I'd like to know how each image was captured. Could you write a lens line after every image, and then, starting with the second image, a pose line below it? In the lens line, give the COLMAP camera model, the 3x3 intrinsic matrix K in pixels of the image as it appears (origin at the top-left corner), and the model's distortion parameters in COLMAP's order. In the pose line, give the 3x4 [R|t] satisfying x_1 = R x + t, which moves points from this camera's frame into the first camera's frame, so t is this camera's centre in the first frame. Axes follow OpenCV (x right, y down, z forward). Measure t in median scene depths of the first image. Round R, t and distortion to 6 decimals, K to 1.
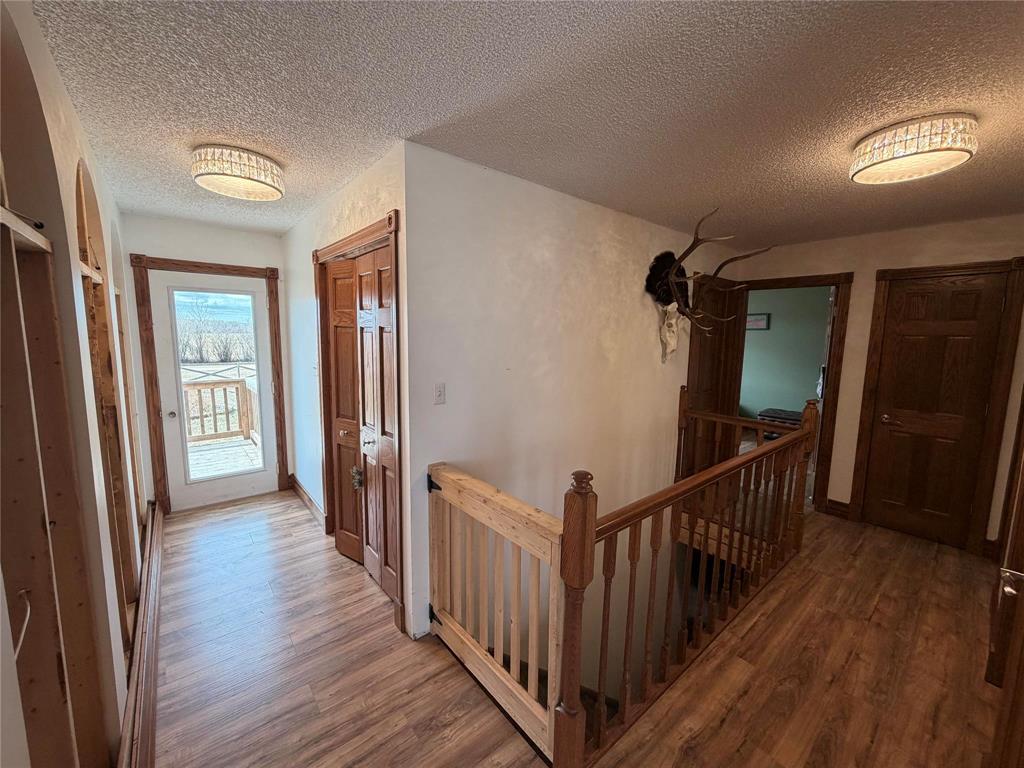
lens RADIAL K [[406.1, 0, 511.0], [0, 406.1, 382.2], [0, 0, 1]] dist [0.000315, 0.000523]
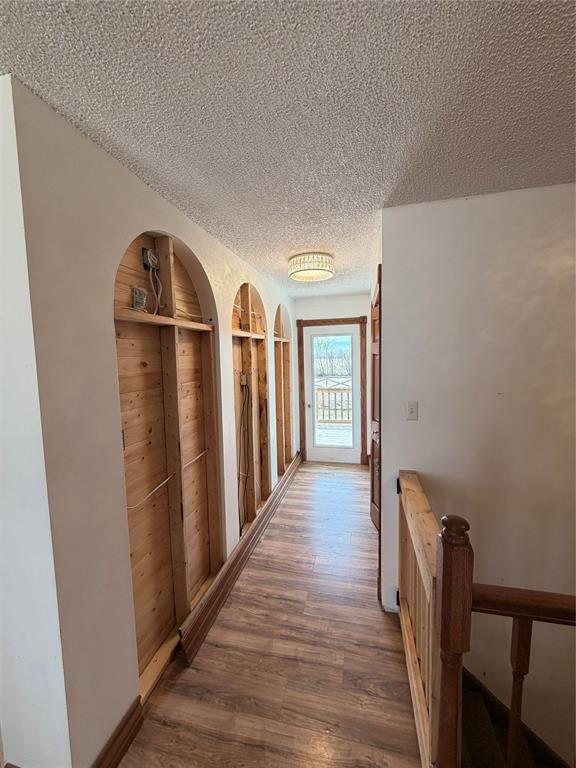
lens RADIAL K [[304.6, 0, 287.1], [0, 304.6, 381.1], [0, 0, 1]] dist [0.000315, 0.000523]
pose [[0.600510, 0.033542, -0.798914, 0.302130], [-0.061491, 0.998098, -0.004315, -0.031201], [0.797250, 0.051718, 0.601430, 0.189031]]
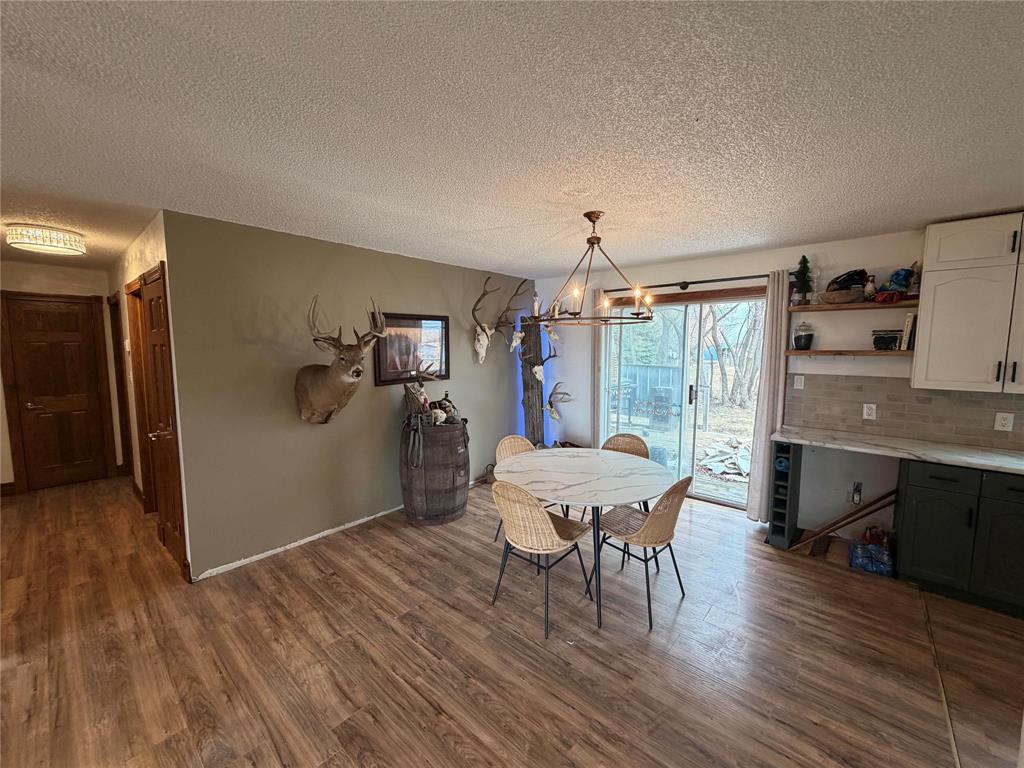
lens RADIAL K [[406.1, 0, 511.0], [0, 406.1, 382.2], [0, 0, 1]] dist [0.000315, 0.000523]
pose [[-0.160685, -0.106958, 0.981193, -0.397703], [0.116798, 0.985066, 0.126507, 0.019637], [-0.980071, 0.134929, -0.145793, -0.220213]]
